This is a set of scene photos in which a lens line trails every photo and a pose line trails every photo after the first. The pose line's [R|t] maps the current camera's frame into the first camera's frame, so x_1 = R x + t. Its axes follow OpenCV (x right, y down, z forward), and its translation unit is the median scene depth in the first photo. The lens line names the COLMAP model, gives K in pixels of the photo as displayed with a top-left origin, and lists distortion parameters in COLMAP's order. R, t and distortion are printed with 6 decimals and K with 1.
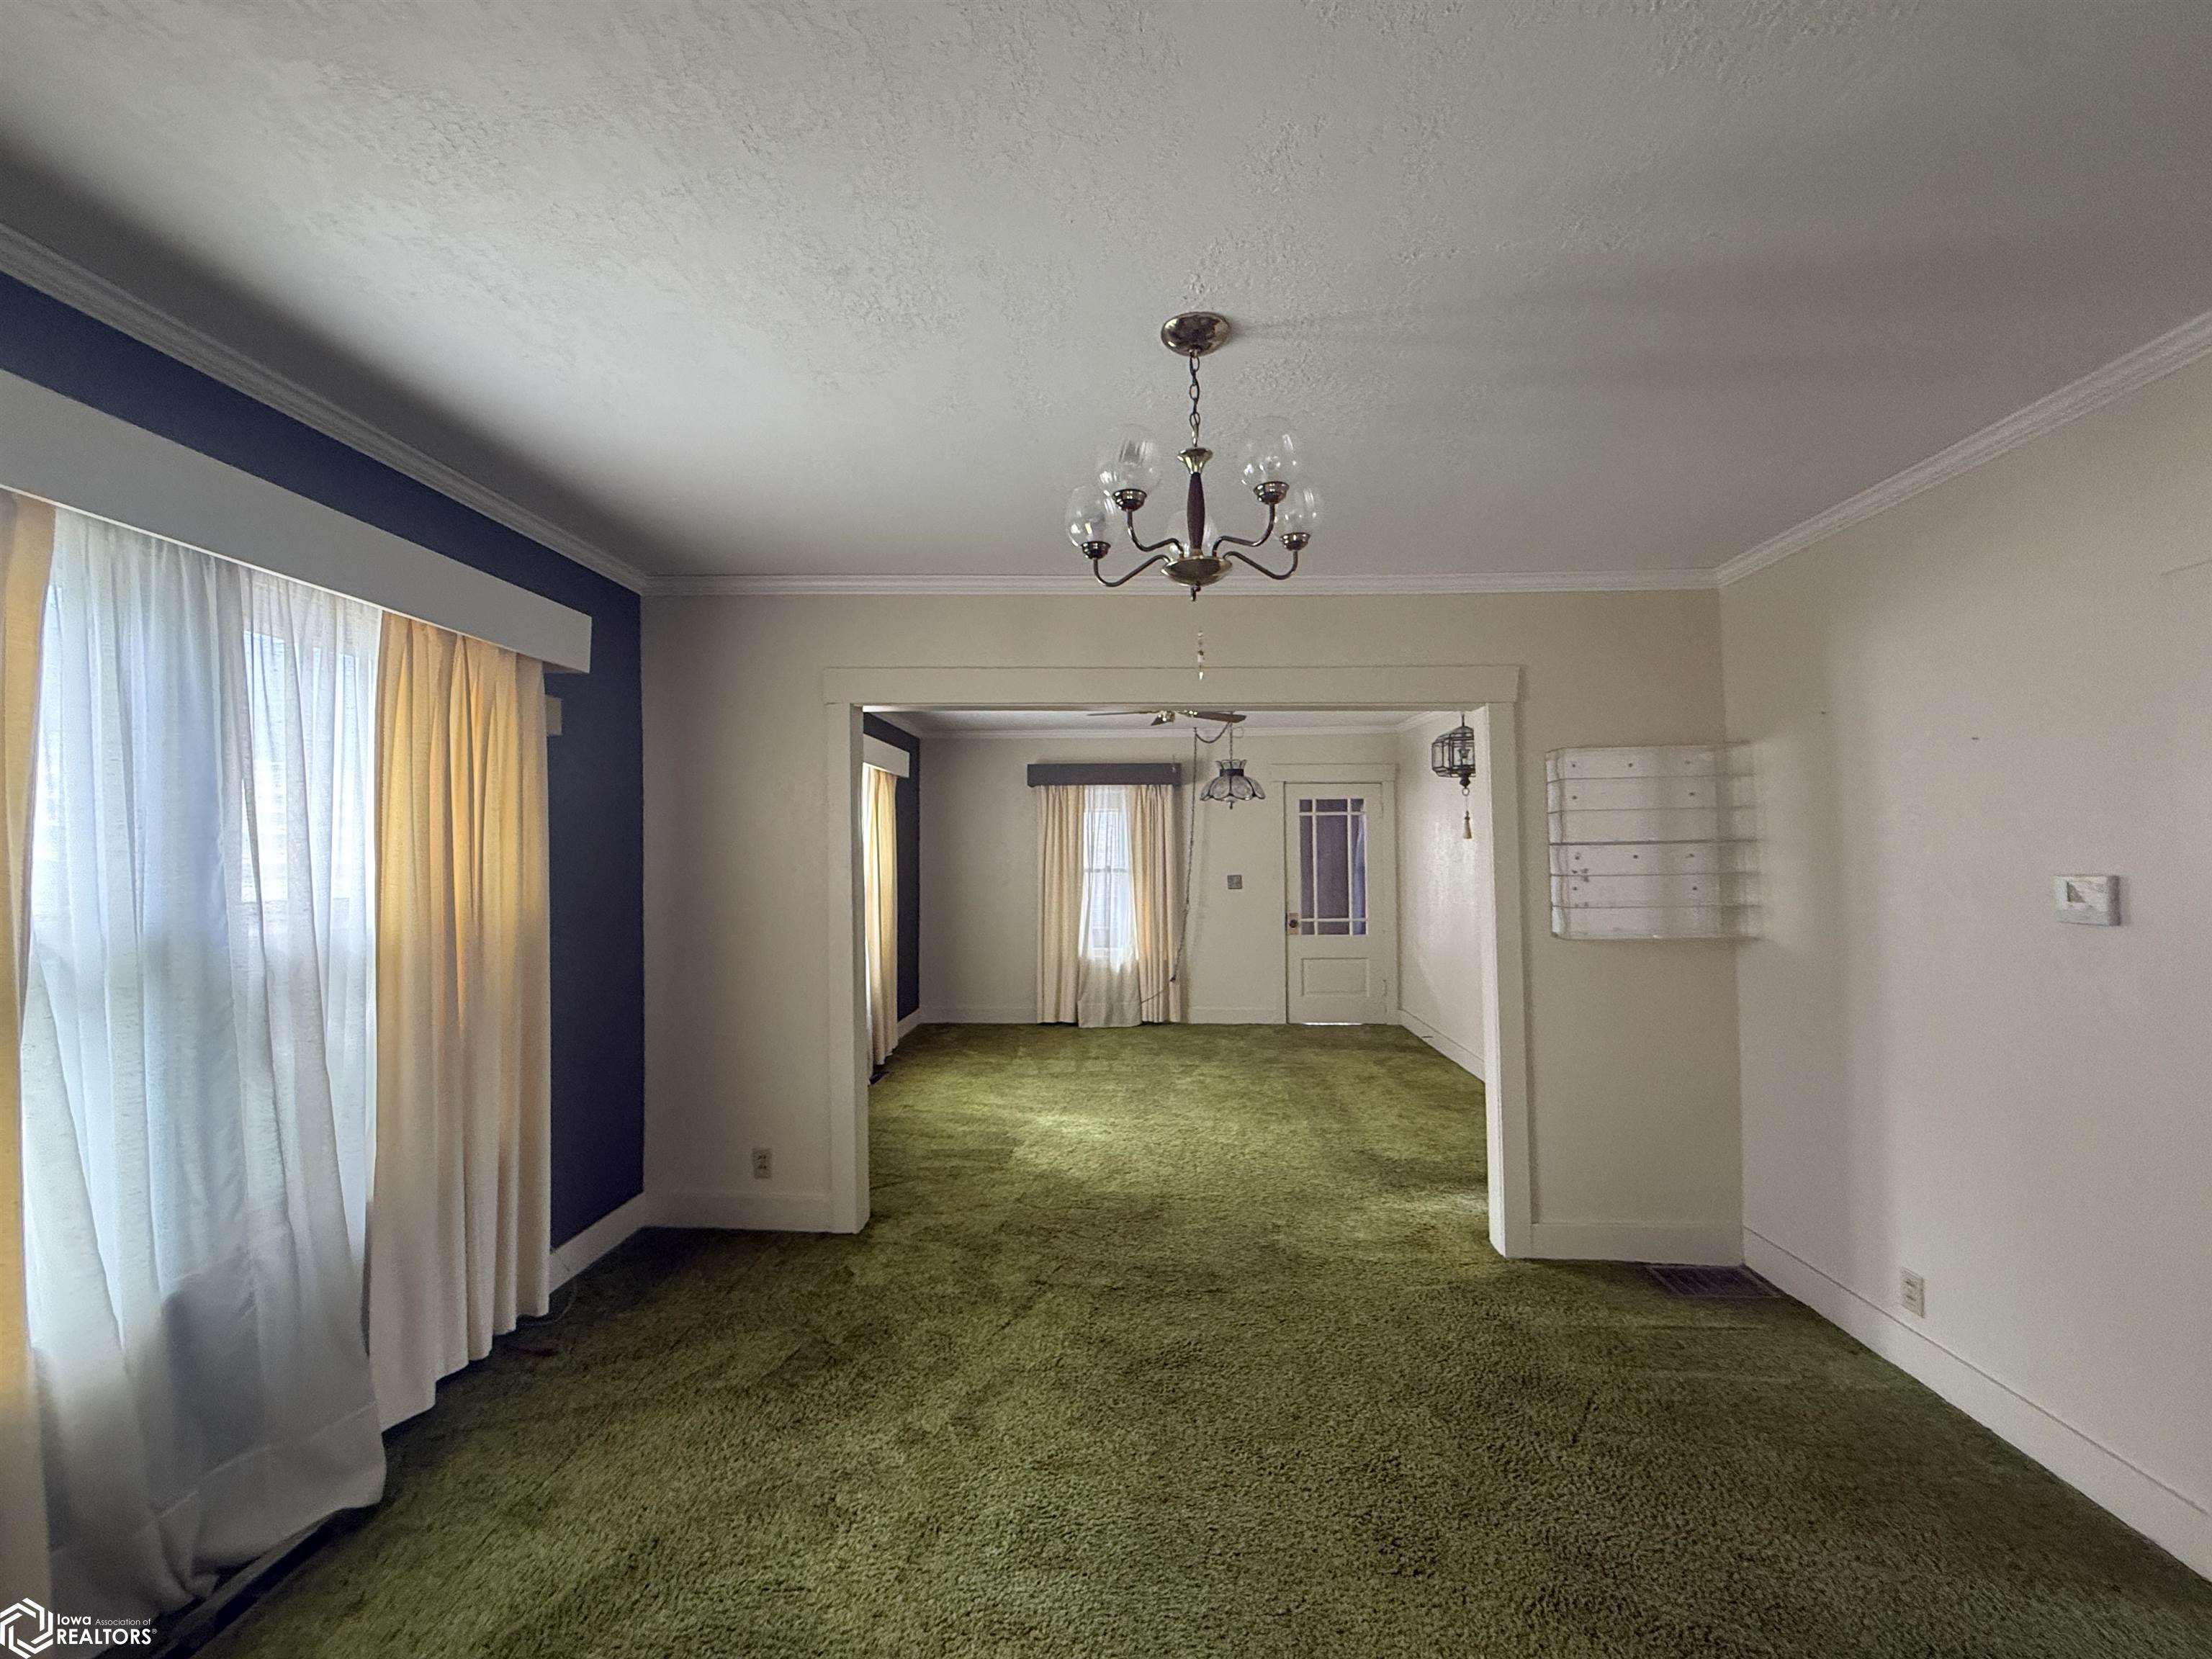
lens RADIAL K [[884.2, 0, 1099.4], [0, 884.2, 830.5], [0, 0, 1]] dist [0.000483, -0.000150]
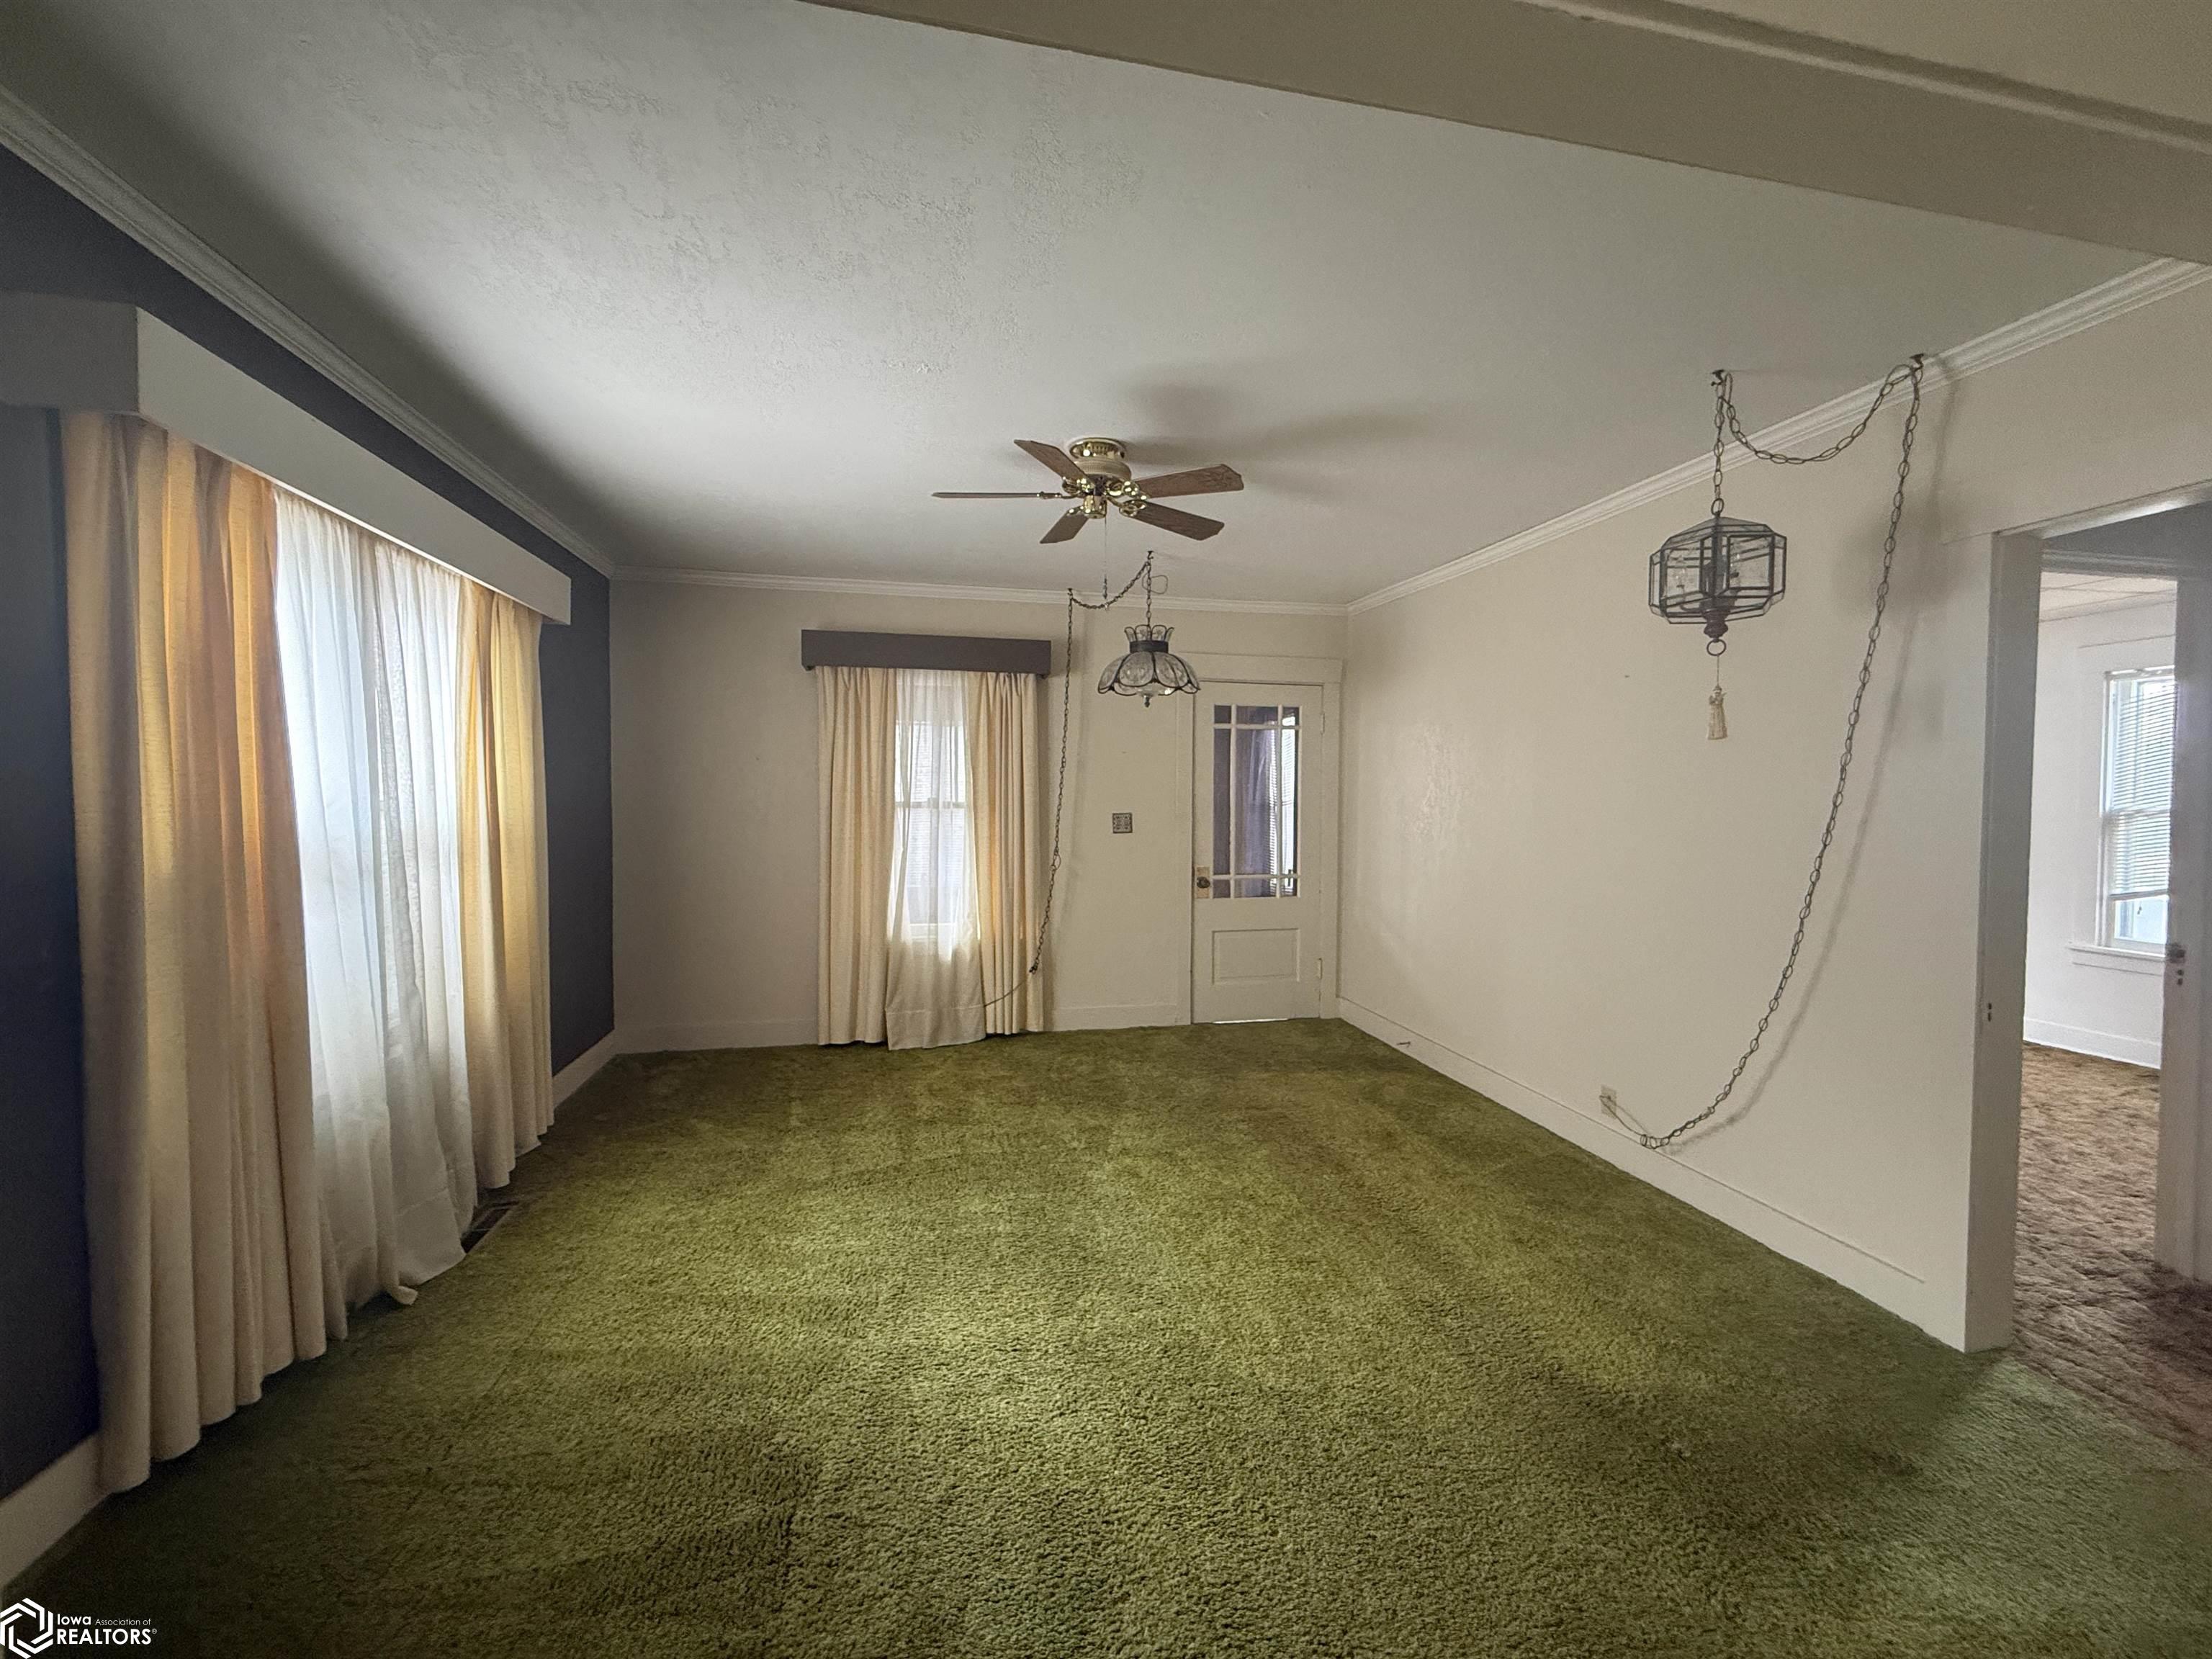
lens RADIAL K [[884.2, 0, 1099.4], [0, 884.2, 830.5], [0, 0, 1]] dist [0.000483, -0.000150]
pose [[0.967071, 0.002348, 0.254496, -0.038608], [-0.018822, 0.997879, 0.062315, 0.022340], [-0.253810, -0.065053, 0.965064, 0.354588]]
